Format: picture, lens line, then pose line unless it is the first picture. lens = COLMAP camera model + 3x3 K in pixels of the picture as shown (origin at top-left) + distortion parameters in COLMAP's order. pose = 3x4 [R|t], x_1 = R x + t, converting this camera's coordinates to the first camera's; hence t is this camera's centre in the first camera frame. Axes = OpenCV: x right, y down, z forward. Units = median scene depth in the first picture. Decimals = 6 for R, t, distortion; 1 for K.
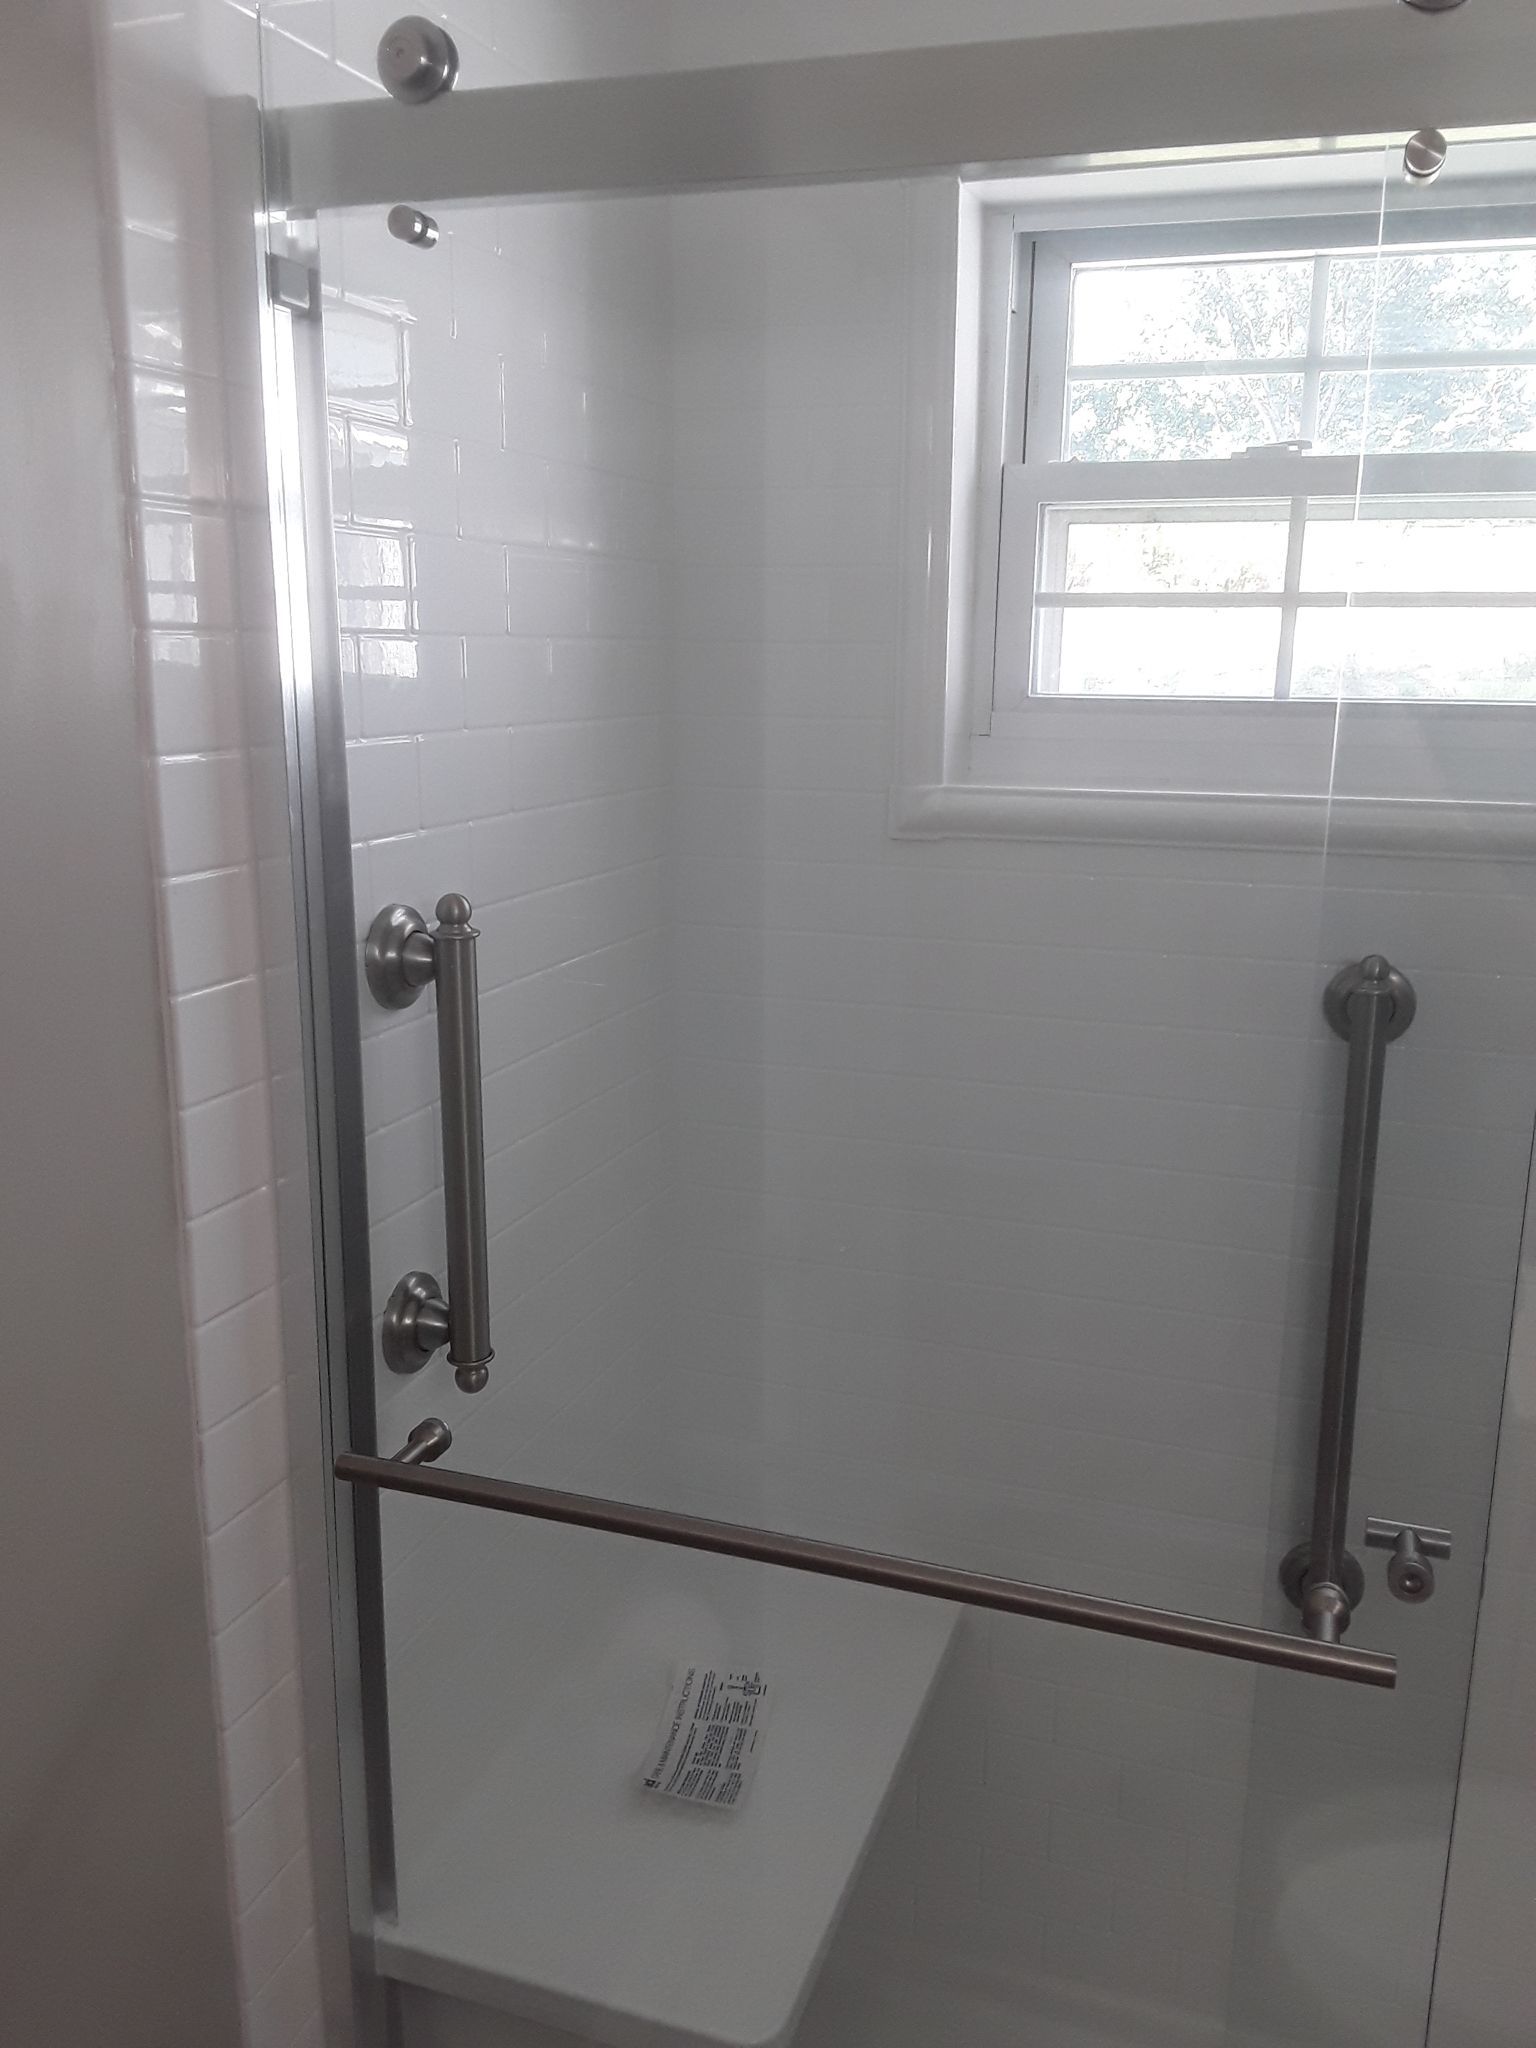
lens RADIAL K [[1680.9, 0, 758.4], [0, 1680.9, 1015.0], [0, 0, 1]] dist [0.053585, -0.054036]
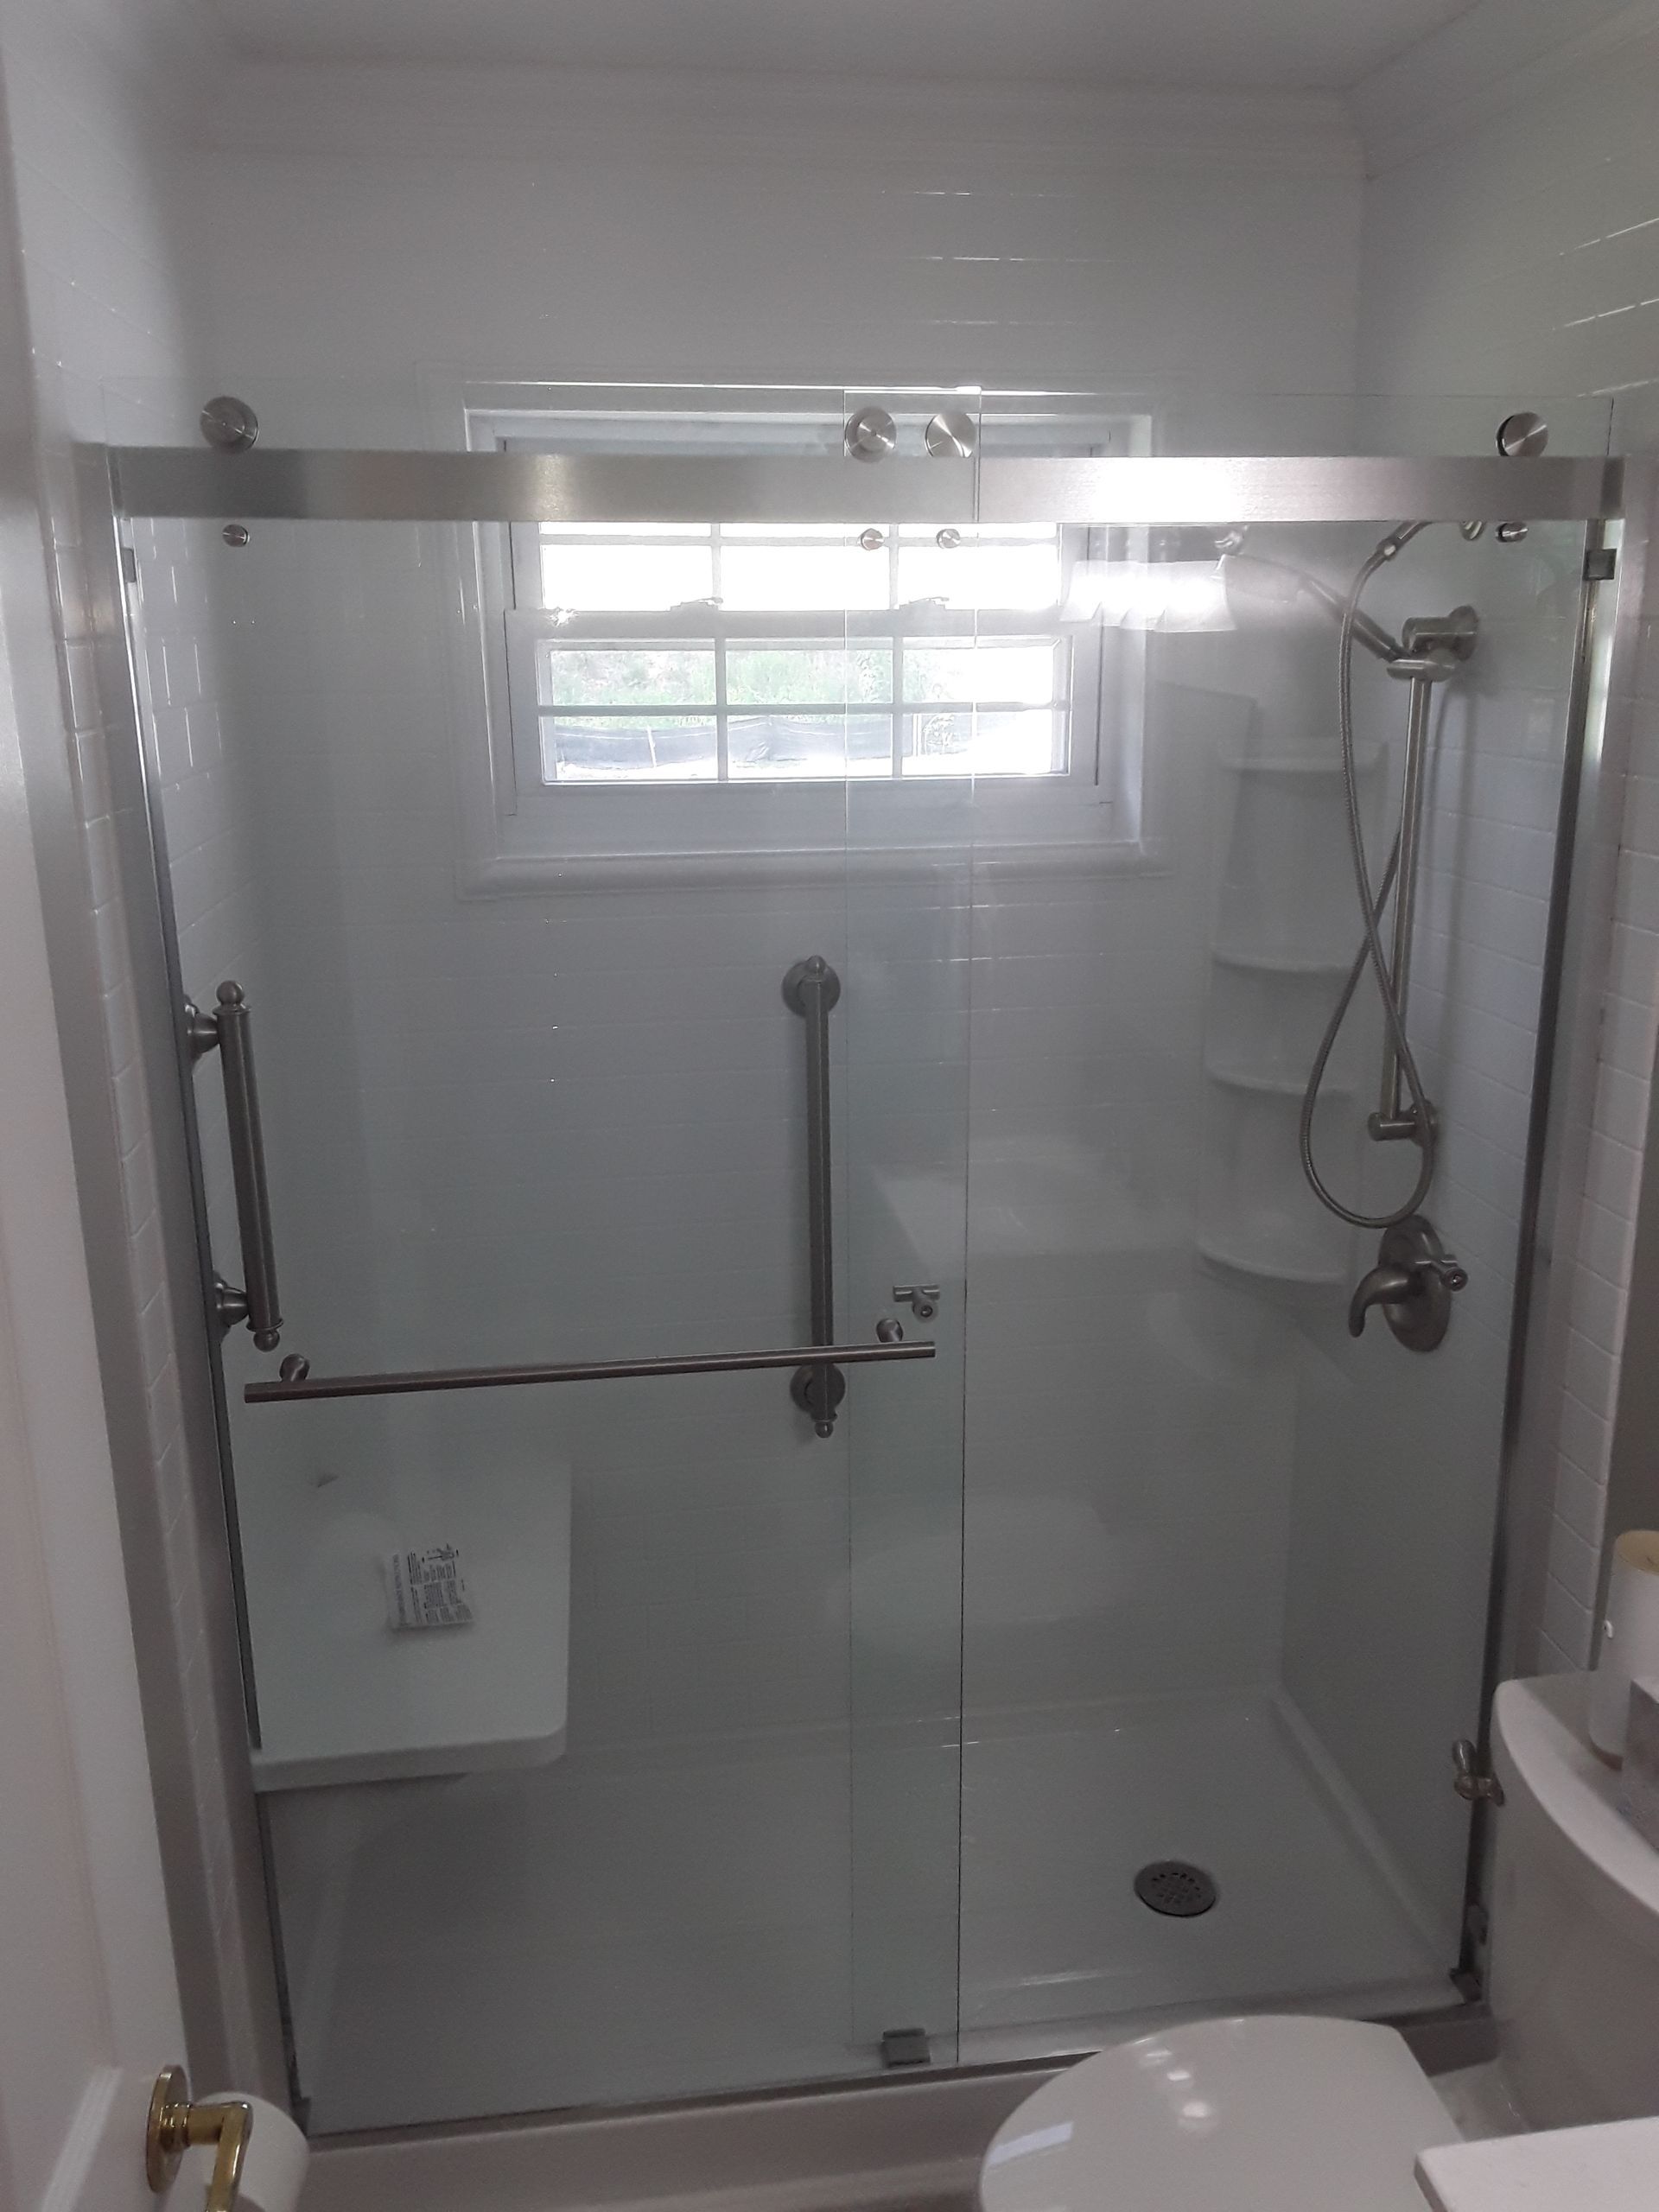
lens RADIAL K [[1815.5, 0, 834.9], [0, 1815.5, 1103.7], [0, 0, 1]] dist [0.053585, -0.054036]
pose [[0.890804, -0.136388, 0.433436, -0.310010], [0.116685, 0.990564, 0.071884, -0.018205], [-0.439150, -0.013459, 0.898313, -0.415163]]
